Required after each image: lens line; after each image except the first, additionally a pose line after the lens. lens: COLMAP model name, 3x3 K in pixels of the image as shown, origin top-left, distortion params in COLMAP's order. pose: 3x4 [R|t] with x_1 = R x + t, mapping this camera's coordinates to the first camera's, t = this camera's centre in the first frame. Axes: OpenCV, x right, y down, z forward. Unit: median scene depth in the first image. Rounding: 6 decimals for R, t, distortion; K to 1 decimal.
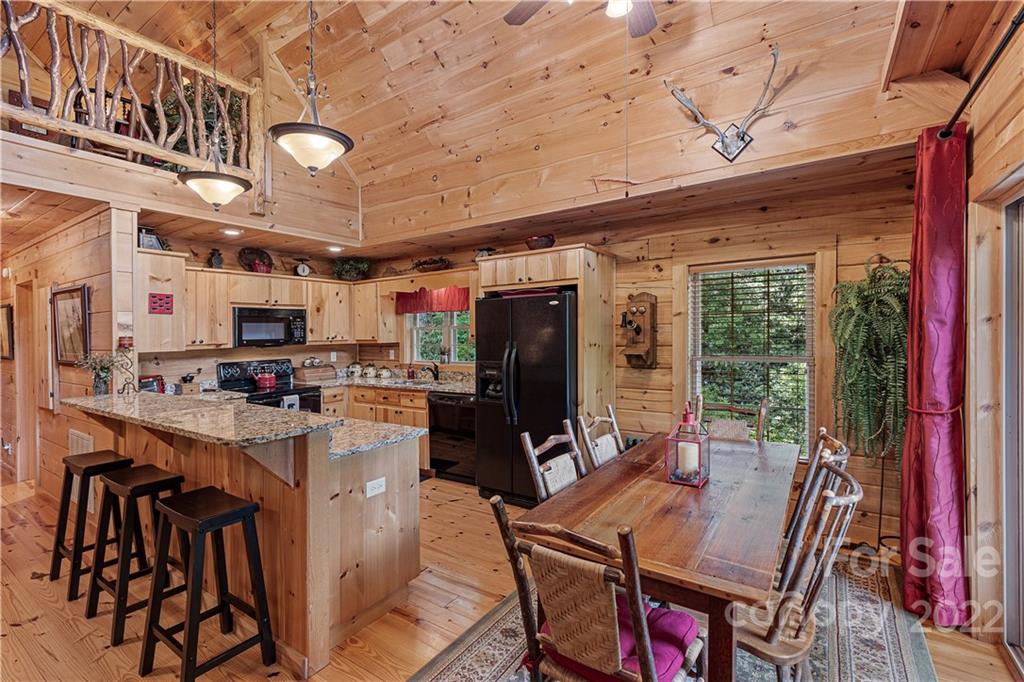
lens RADIAL K [[460.7, 0, 511.3], [0, 460.7, 333.3], [0, 0, 1]] dist [0.004280, -0.000028]
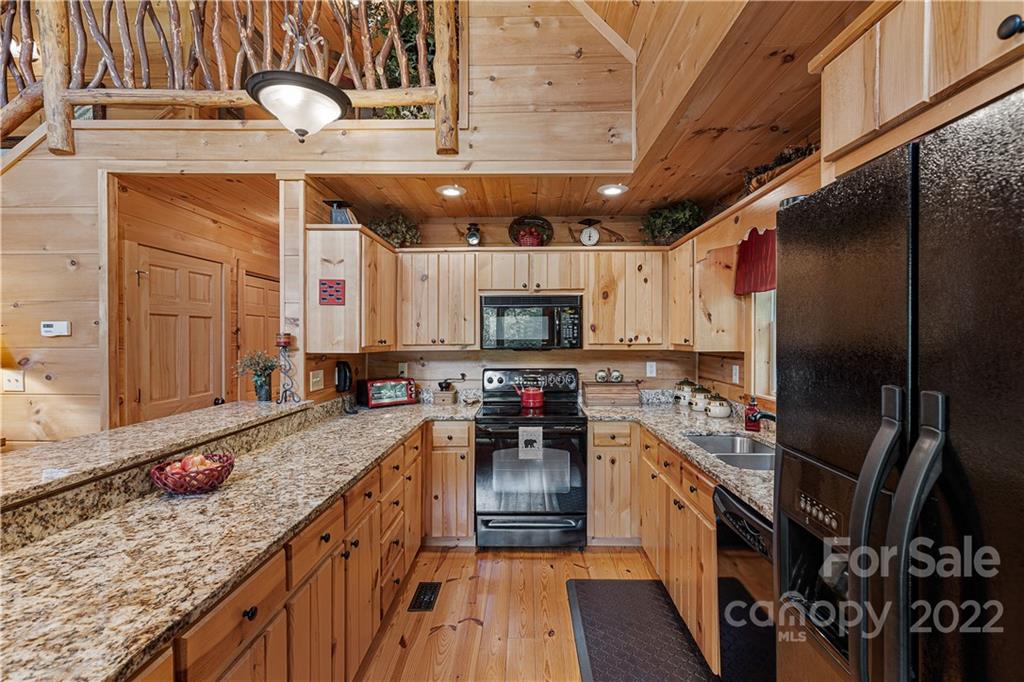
lens RADIAL K [[460.7, 0, 511.4], [0, 460.7, 335.4], [0, 0, 1]] dist [0.004280, -0.000028]
pose [[0.542211, 0.013767, -0.840129, 0.048060], [-0.009155, 0.999903, 0.010477, -0.001030], [0.840192, 0.002011, 0.542285, 0.563714]]
